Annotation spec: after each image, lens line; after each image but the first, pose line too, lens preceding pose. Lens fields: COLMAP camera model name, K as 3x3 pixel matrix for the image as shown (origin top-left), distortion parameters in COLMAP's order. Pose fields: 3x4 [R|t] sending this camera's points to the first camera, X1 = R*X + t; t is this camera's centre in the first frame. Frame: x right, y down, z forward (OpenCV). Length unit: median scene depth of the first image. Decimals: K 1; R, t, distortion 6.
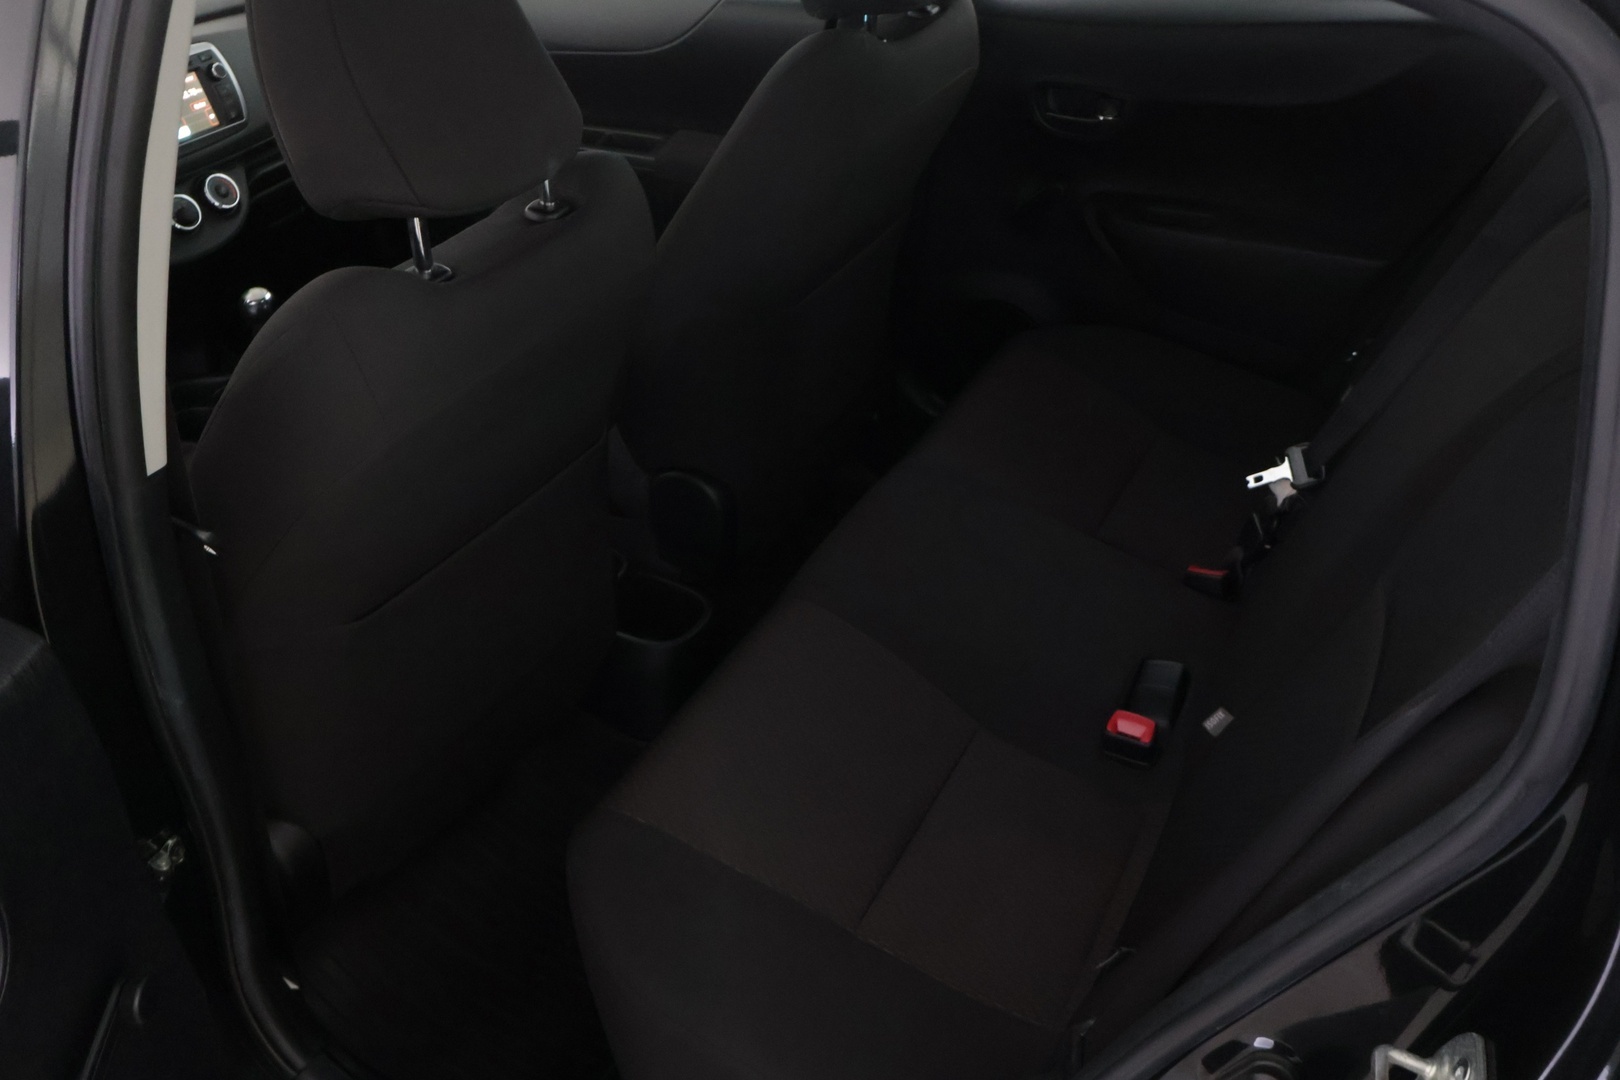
lens RADIAL K [[1353.8, 0, 810.0], [0, 1353.8, 540.0], [0, 0, 1]] dist [-0.007813, -0.002008]
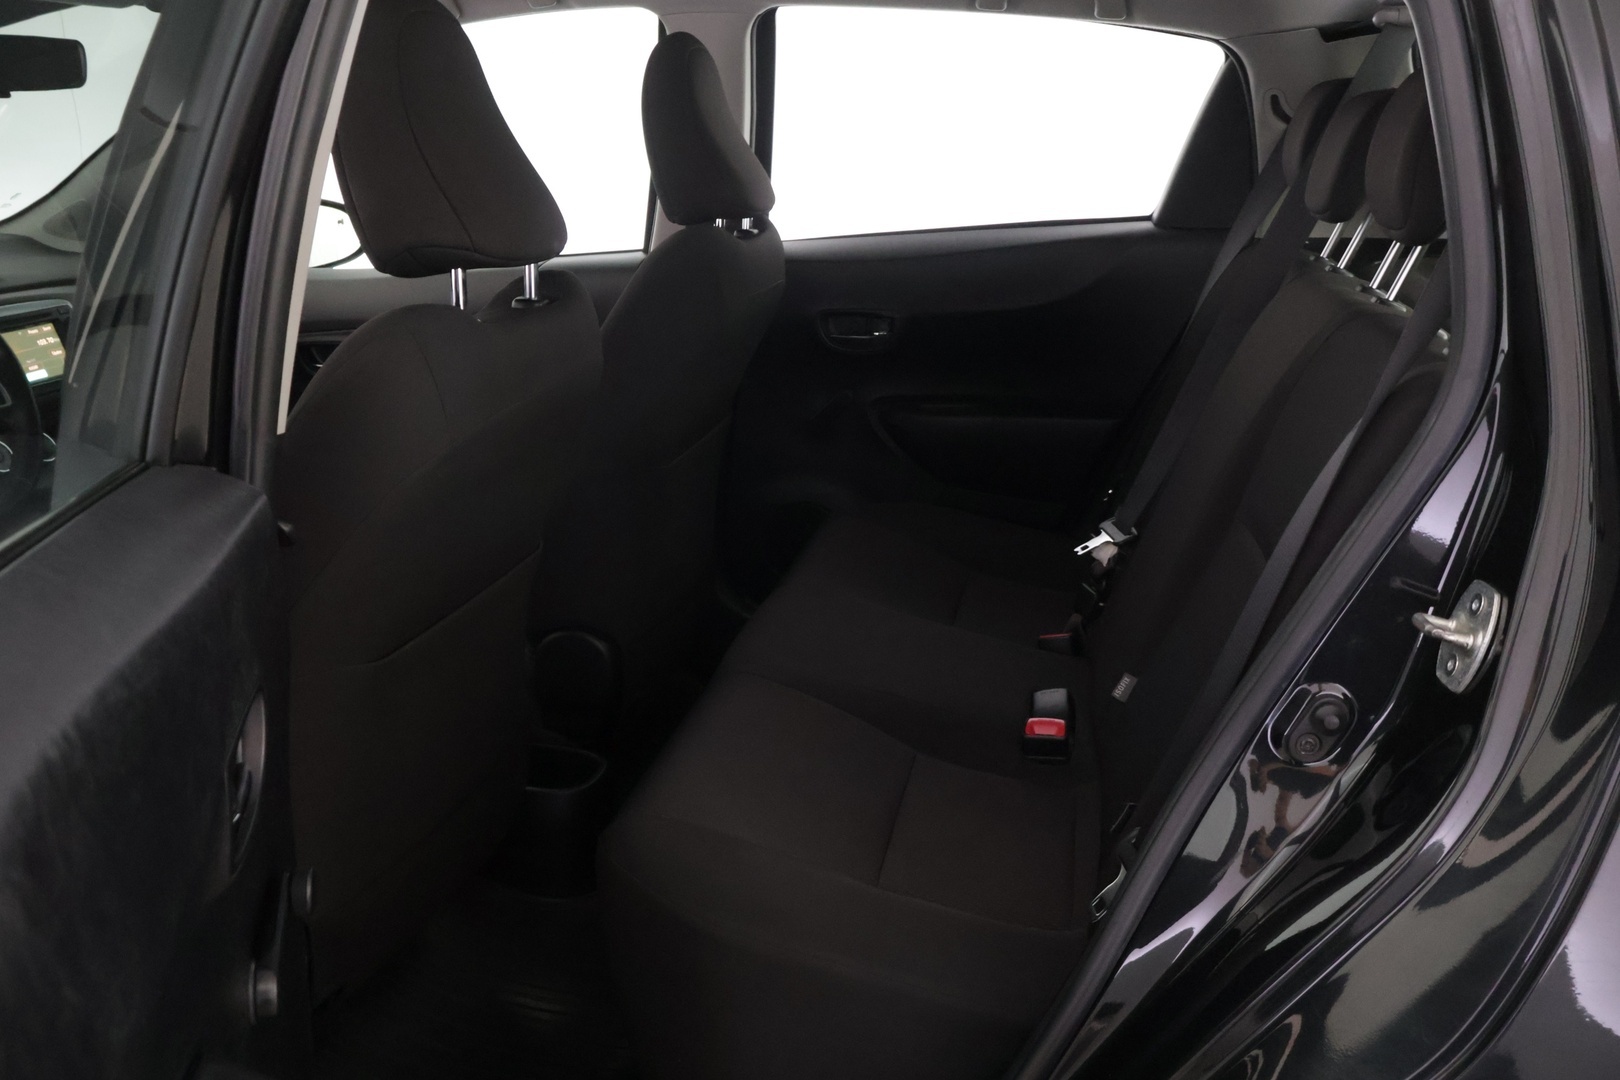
lens RADIAL K [[1384.3, 0, 789.7], [0, 1384.3, 580.6], [0, 0, 1]] dist [-0.047624, 0.001072]
pose [[0.958957, -0.067027, 0.275516, -0.260004], [0.148649, 0.946272, -0.287180, 0.291405], [-0.241464, 0.316349, 0.917398, -0.066130]]
